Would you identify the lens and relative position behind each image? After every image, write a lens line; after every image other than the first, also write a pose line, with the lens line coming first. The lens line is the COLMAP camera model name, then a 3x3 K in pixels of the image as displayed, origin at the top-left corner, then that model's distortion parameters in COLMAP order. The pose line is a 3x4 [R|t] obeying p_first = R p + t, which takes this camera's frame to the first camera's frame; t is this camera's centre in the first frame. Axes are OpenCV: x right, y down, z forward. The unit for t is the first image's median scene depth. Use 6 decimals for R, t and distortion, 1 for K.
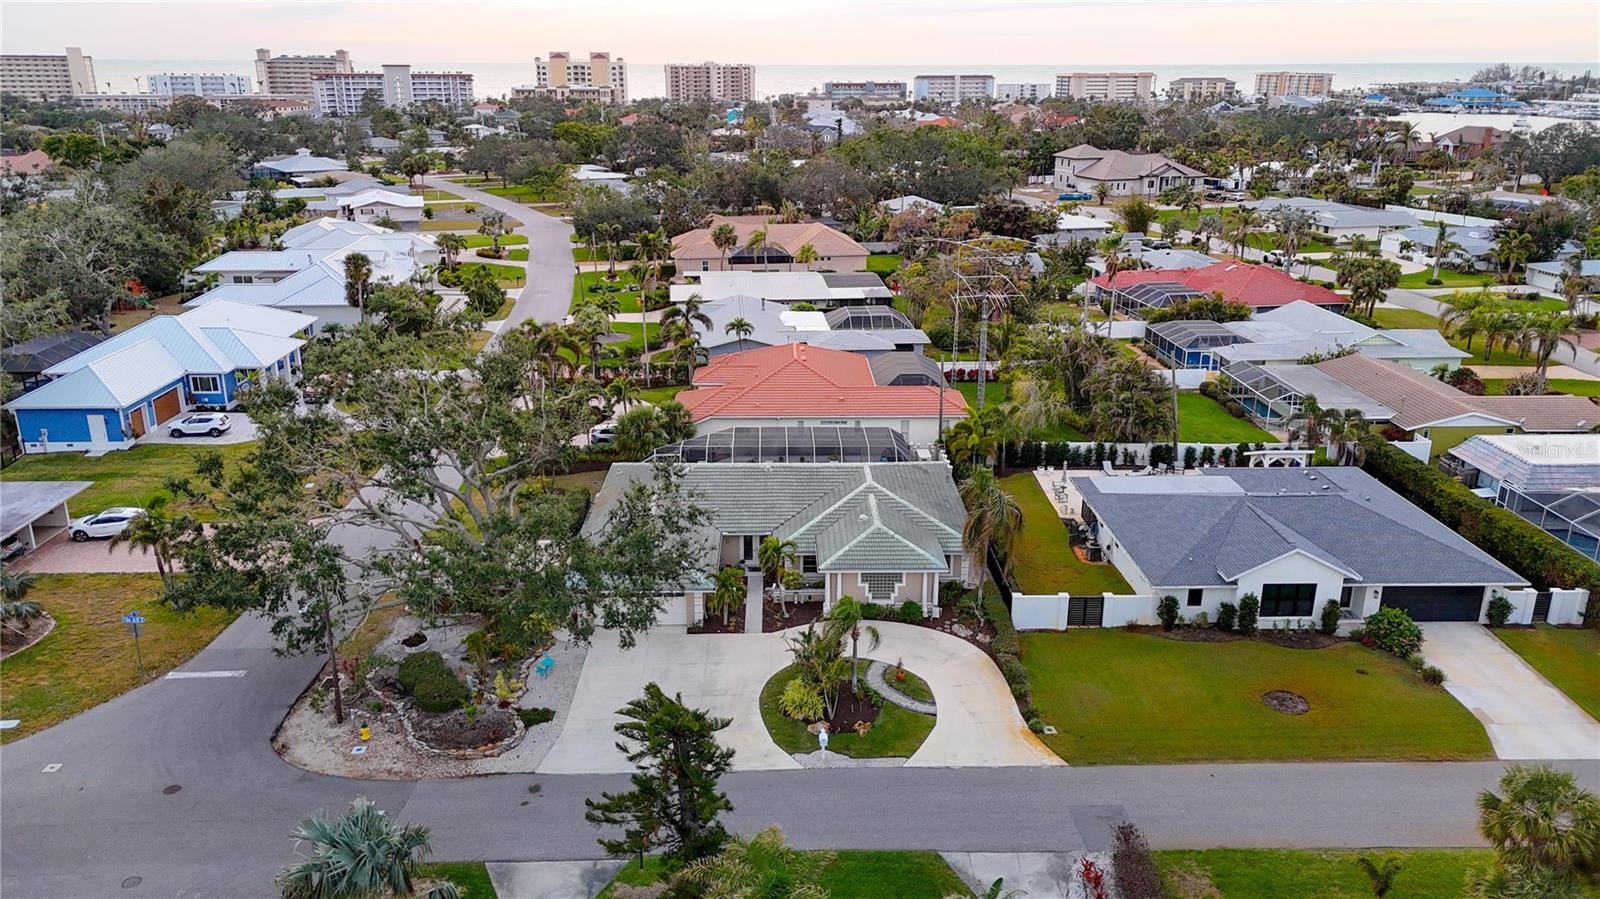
lens RADIAL K [[1170.9, 0, 799.3], [0, 1170.9, 444.3], [0, 0, 1]] dist [0.085197, -0.087465]
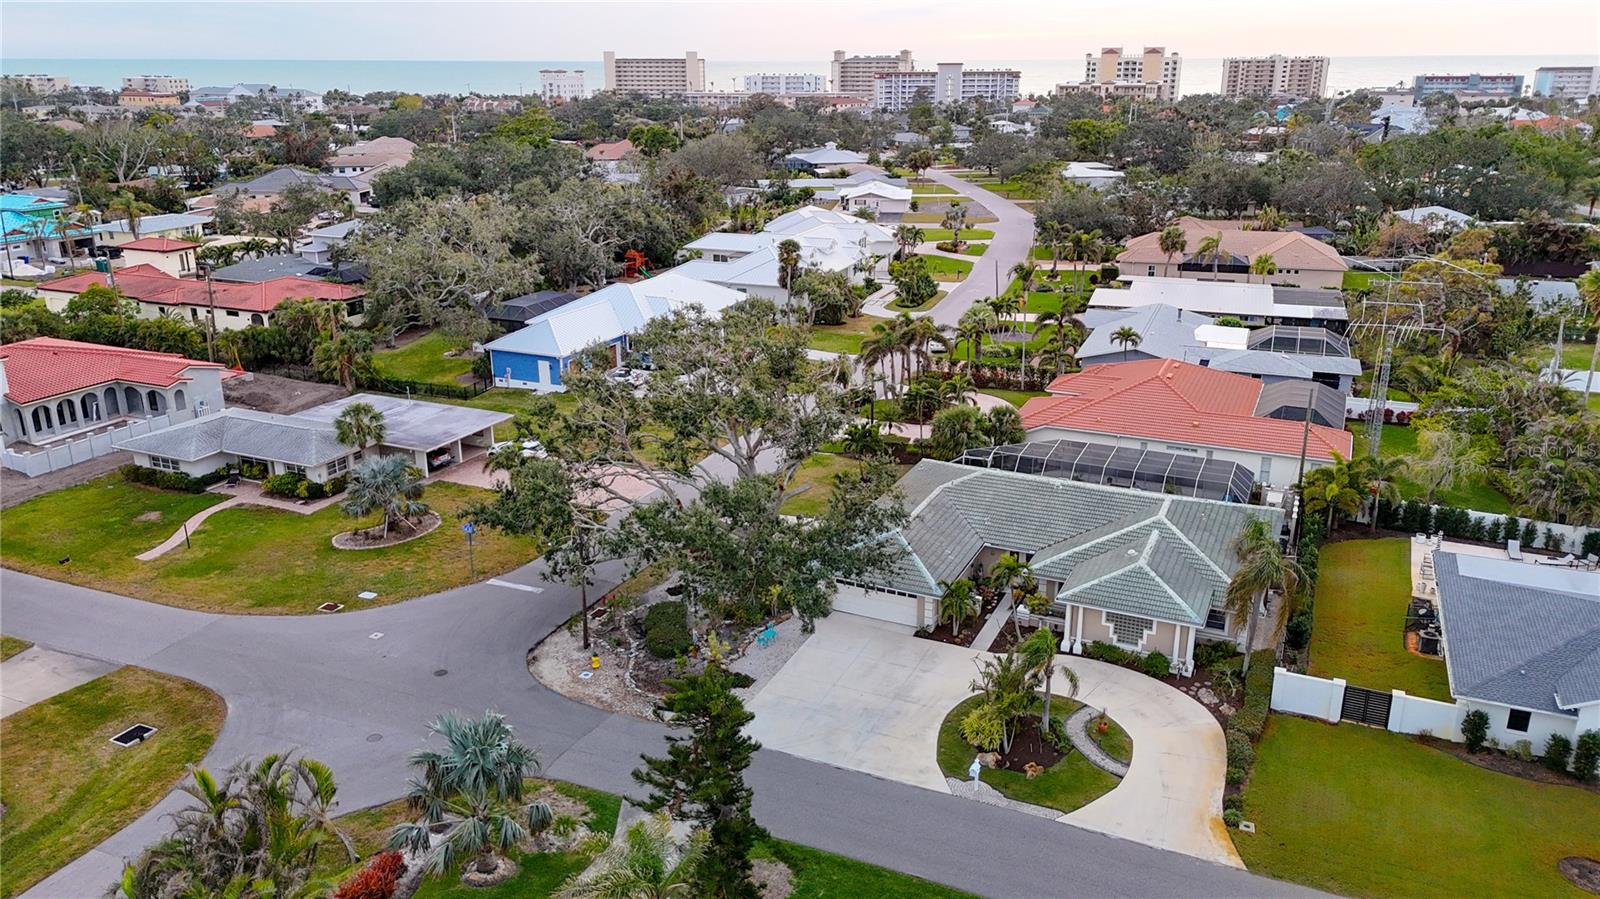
lens RADIAL K [[1170.9, 0, 799.3], [0, 1170.9, 444.3], [0, 0, 1]] dist [0.085197, -0.087465]
pose [[0.898724, 0.131819, -0.418233, 0.150165], [-0.130583, 0.990930, 0.031719, -0.012962], [0.418621, 0.026107, 0.907786, 0.038530]]
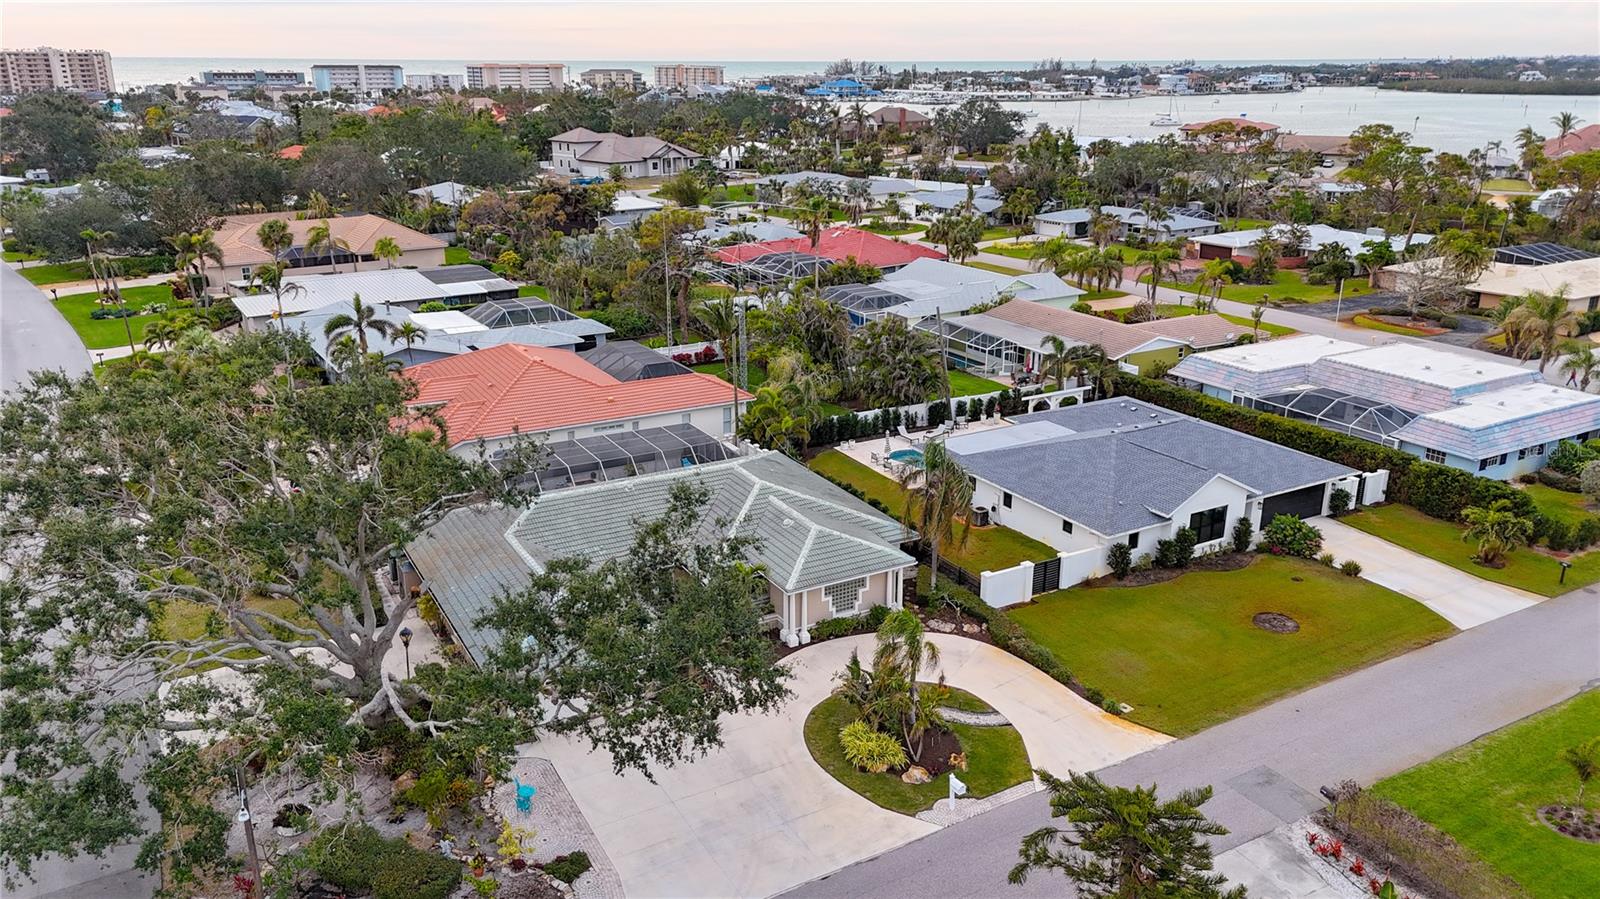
lens RADIAL K [[1175.3, 0, 799.8], [0, 1175.3, 439.0], [0, 0, 1]] dist [0.080823, -0.080175]
pose [[0.881279, -0.146718, 0.449245, -0.240475], [0.147427, 0.988501, 0.033626, -0.019376], [-0.449013, 0.036597, 0.892776, 0.175801]]
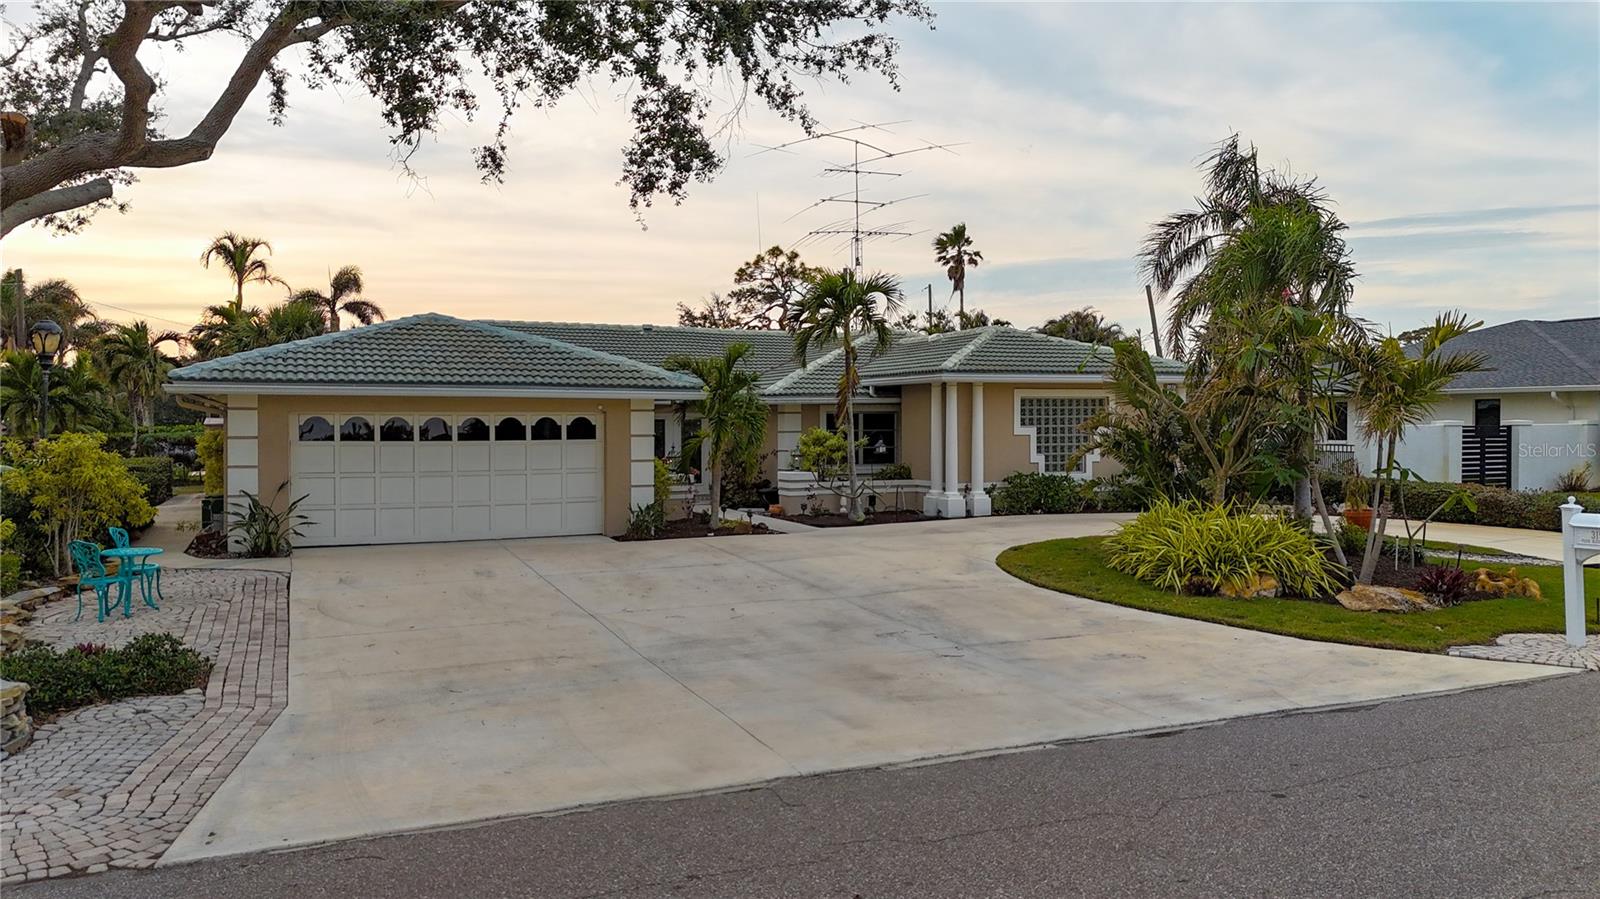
lens RADIAL K [[1170.9, 0, 799.3], [0, 1170.9, 444.3], [0, 0, 1]] dist [0.085197, -0.087465]
pose [[0.926967, -0.011533, 0.374965, -0.120188], [0.119757, 0.956326, -0.266643, 0.160982], [-0.355514, 0.292074, 0.887864, 0.493479]]
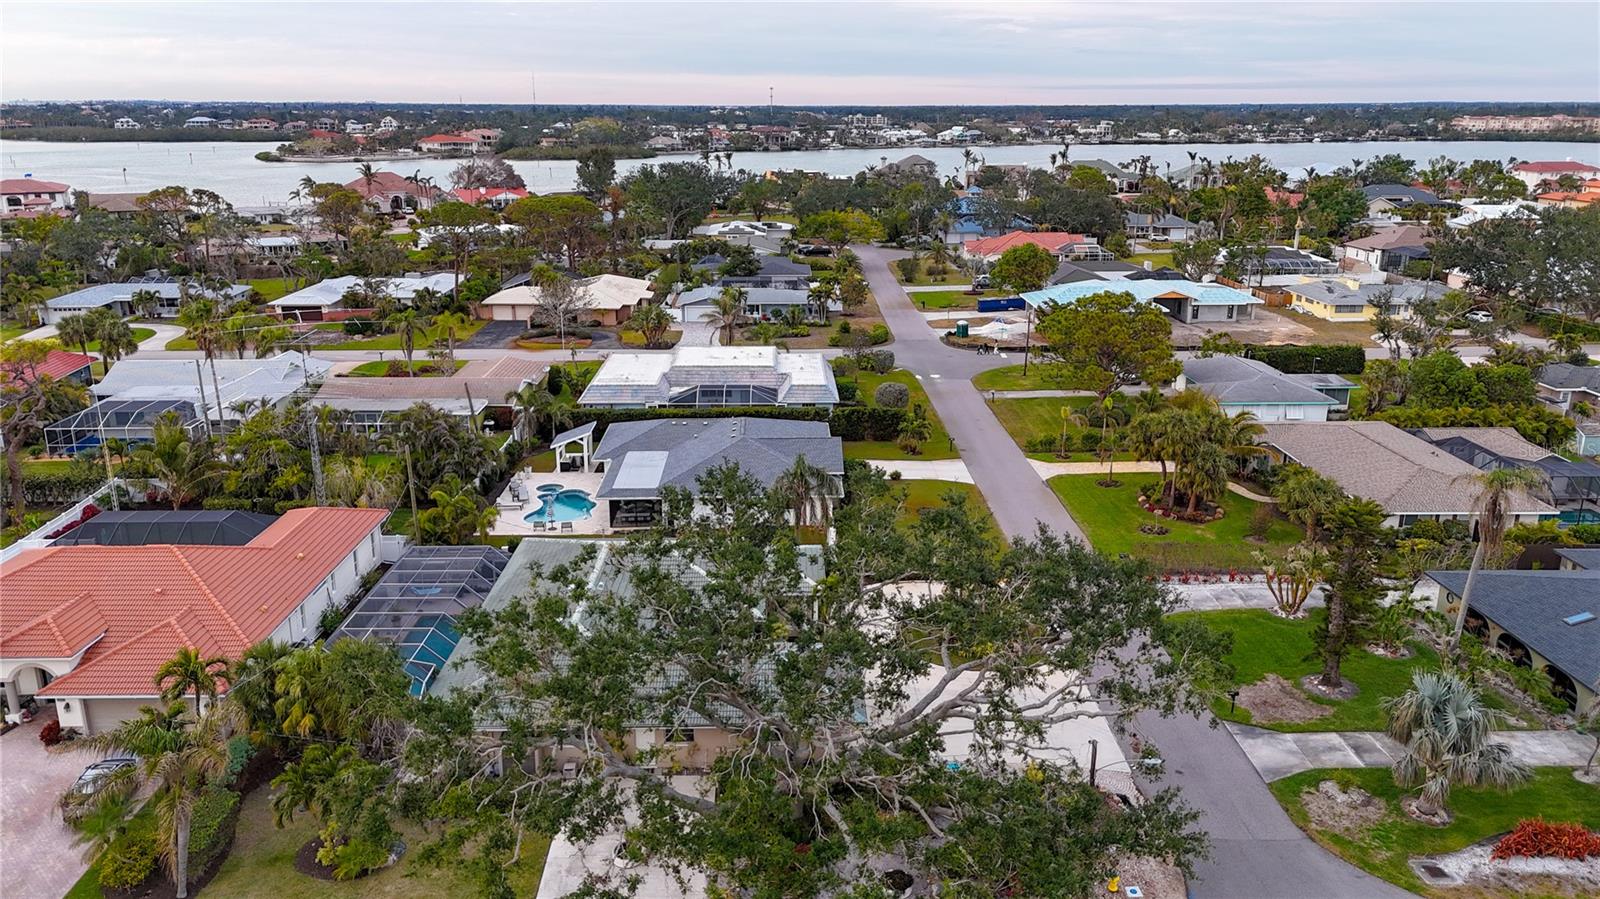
lens RADIAL K [[1170.9, 0, 799.3], [0, 1170.9, 444.3], [0, 0, 1]] dist [0.085197, -0.087465]
pose [[0.012231, -0.279938, 0.959940, -0.672950], [0.307191, 0.914638, 0.262813, -0.208504], [-0.951569, 0.291671, 0.097181, 0.633351]]
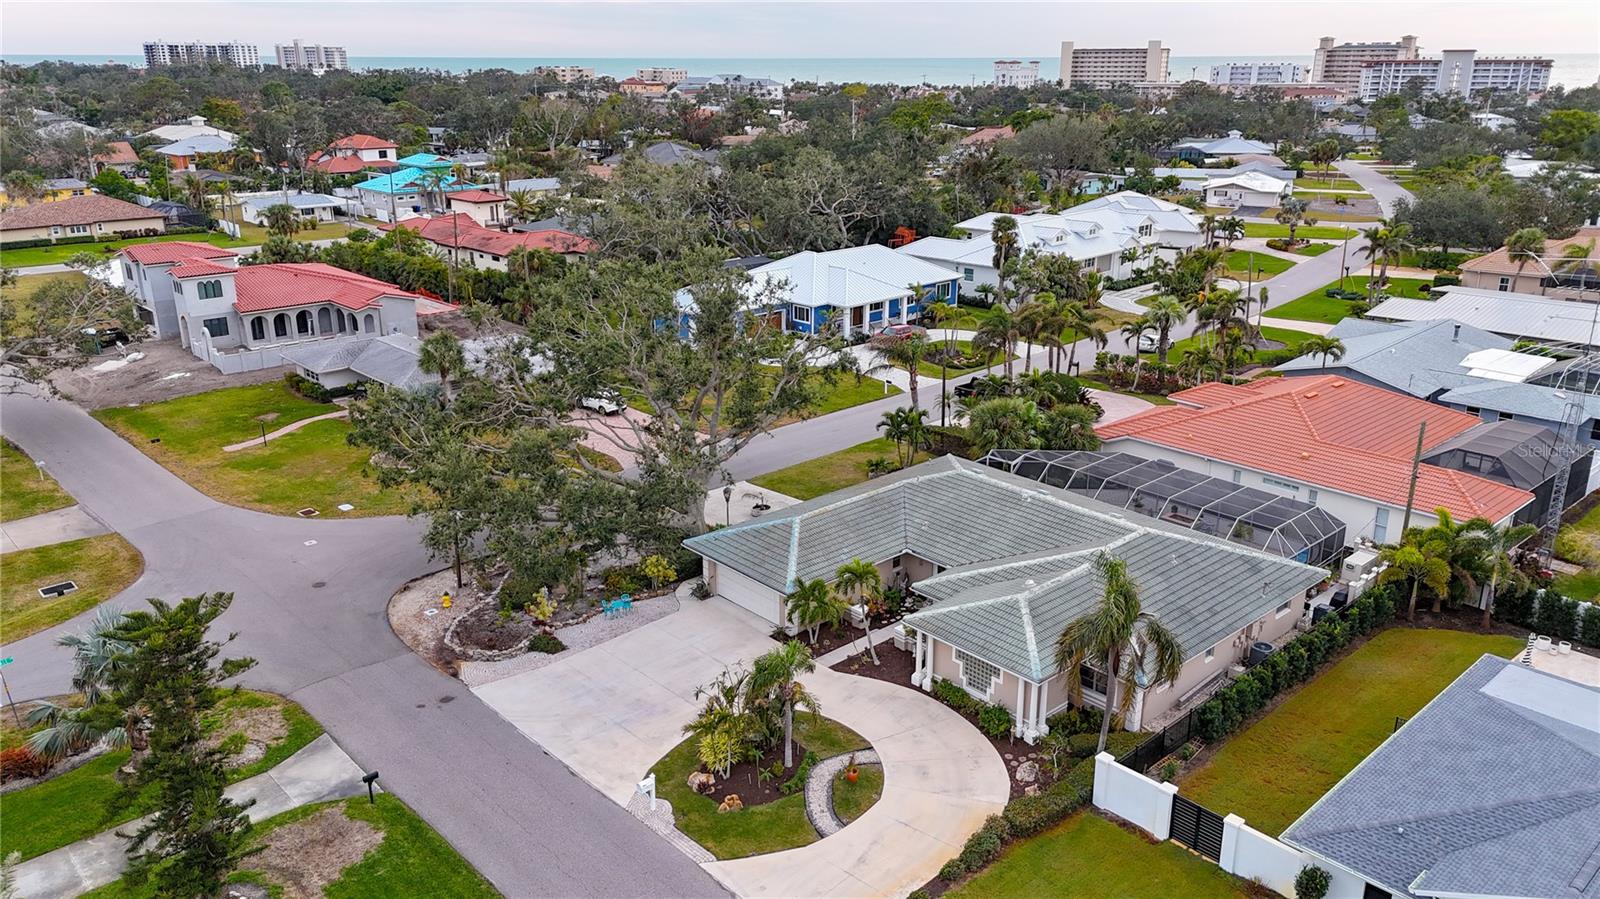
lens RADIAL K [[1170.9, 0, 799.3], [0, 1170.9, 444.3], [0, 0, 1]] dist [0.085197, -0.087465]
pose [[0.657449, 0.232903, -0.716601, 0.363265], [-0.230096, 0.967660, 0.103397, -0.051245], [0.717507, 0.096909, 0.689777, 0.284350]]
